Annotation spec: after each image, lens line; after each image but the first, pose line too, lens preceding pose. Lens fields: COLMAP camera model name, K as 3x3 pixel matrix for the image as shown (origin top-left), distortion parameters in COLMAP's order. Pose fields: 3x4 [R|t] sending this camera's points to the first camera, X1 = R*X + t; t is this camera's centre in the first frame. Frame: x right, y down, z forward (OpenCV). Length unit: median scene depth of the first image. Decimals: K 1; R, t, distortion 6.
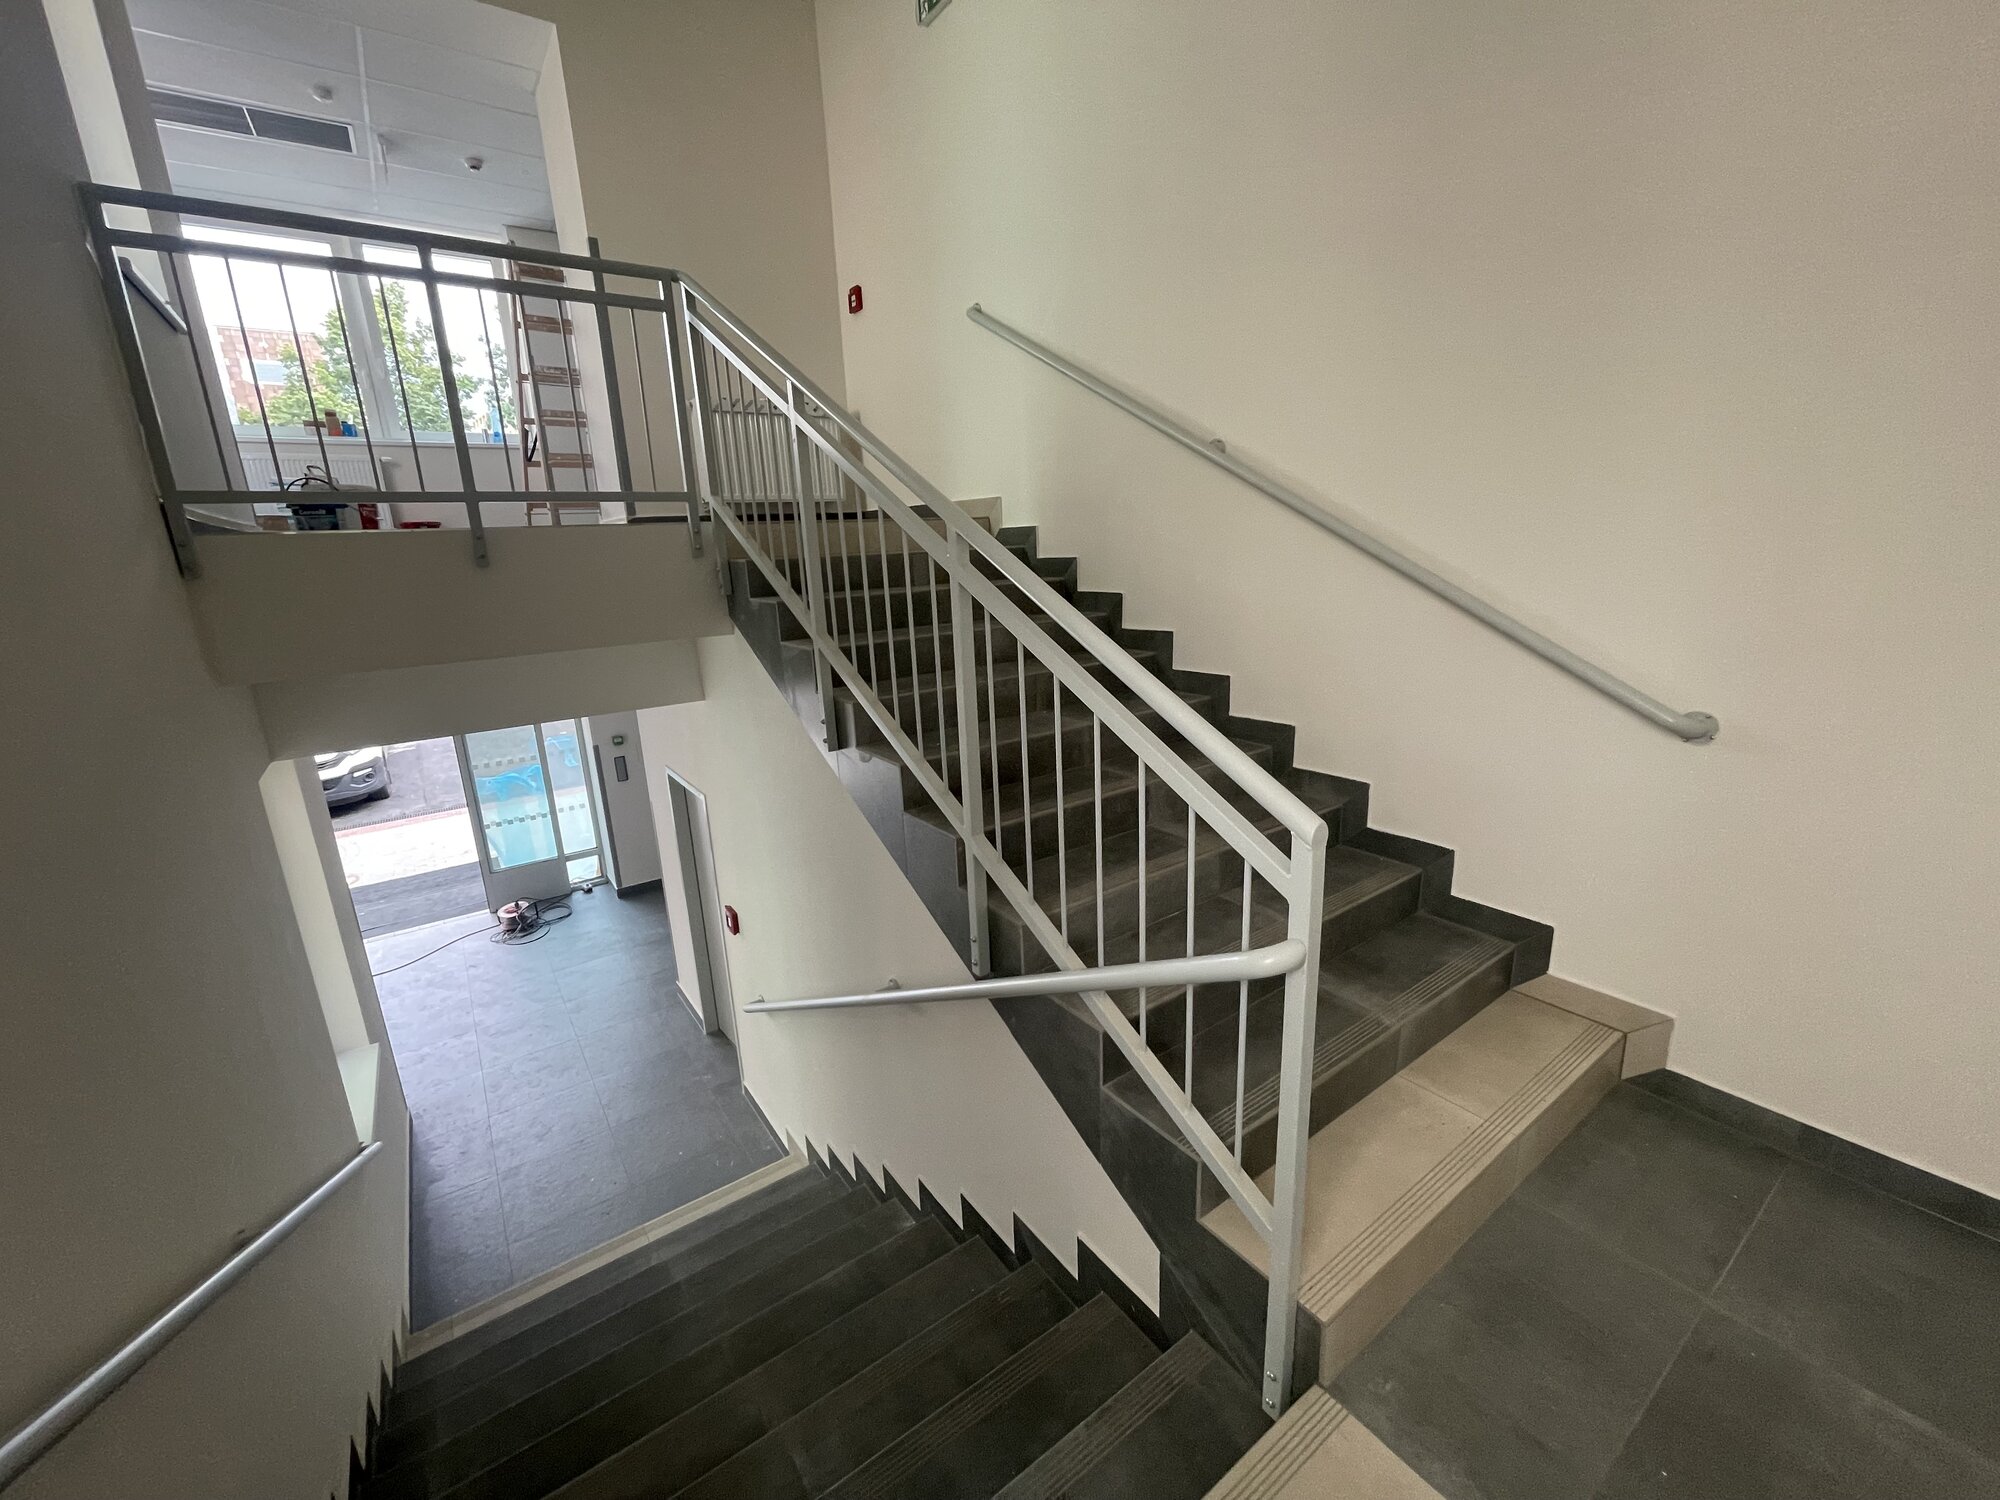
lens RADIAL K [[807.2, 0, 1000.9], [0, 807.2, 750.3], [0, 0, 1]] dist [-0.001072, -0.000196]
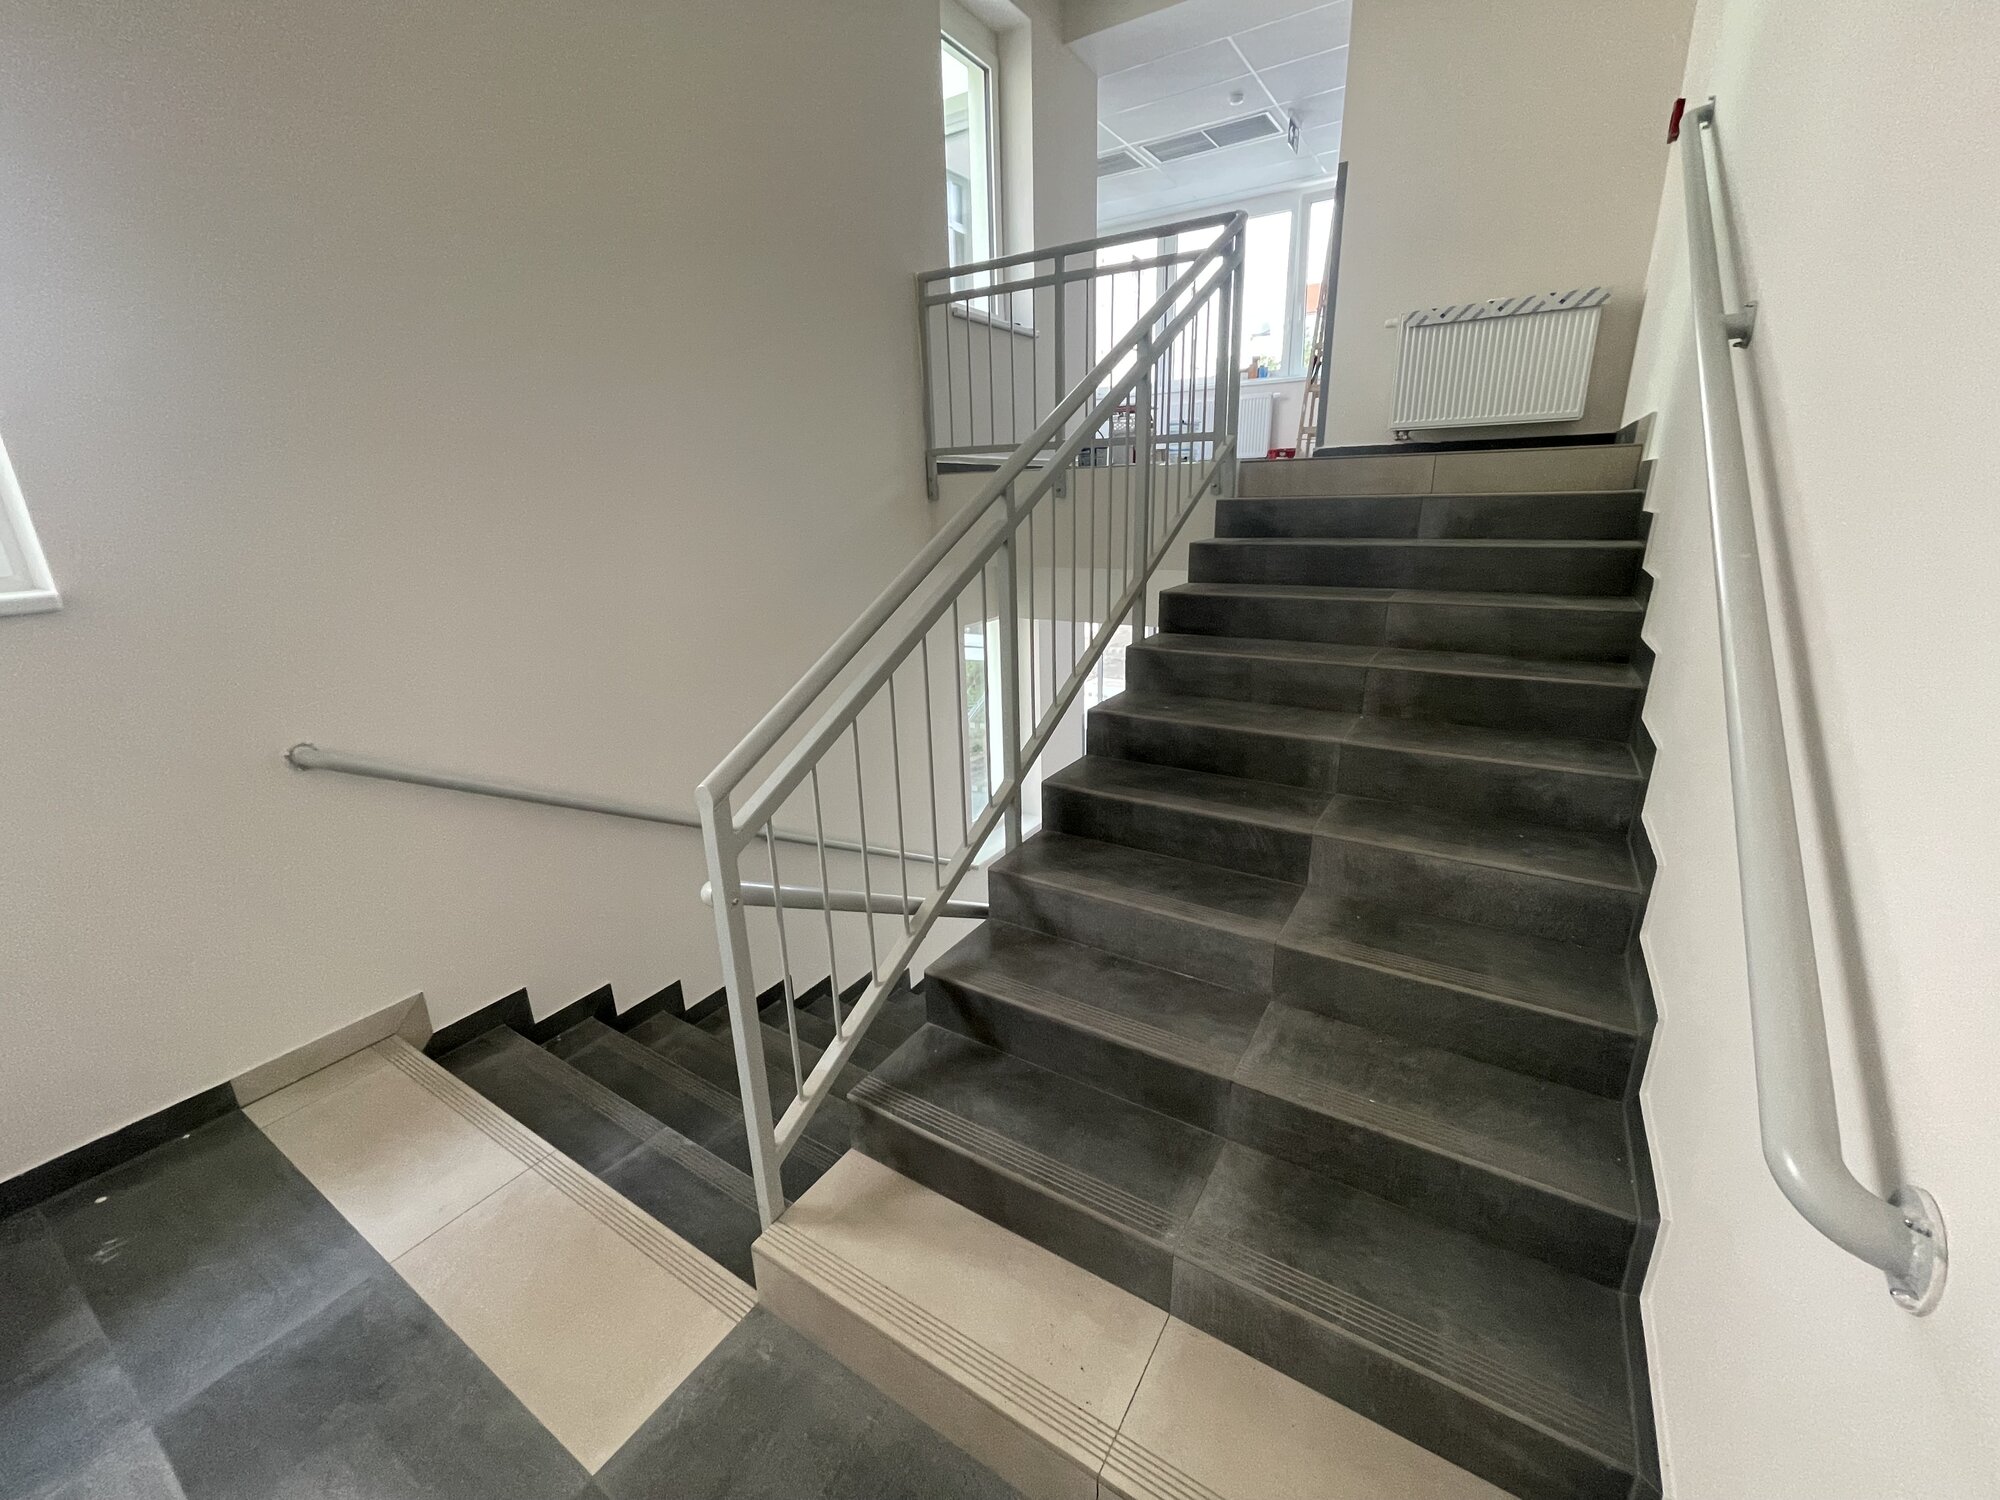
lens RADIAL K [[807.2, 0, 997.8], [0, 807.2, 754.0], [0, 0, 1]] dist [-0.001072, -0.000196]
pose [[0.376036, 0.305722, -0.874717, 0.485196], [-0.208872, 0.947673, 0.241428, -0.101898], [0.902756, 0.091918, 0.420216, 0.290655]]
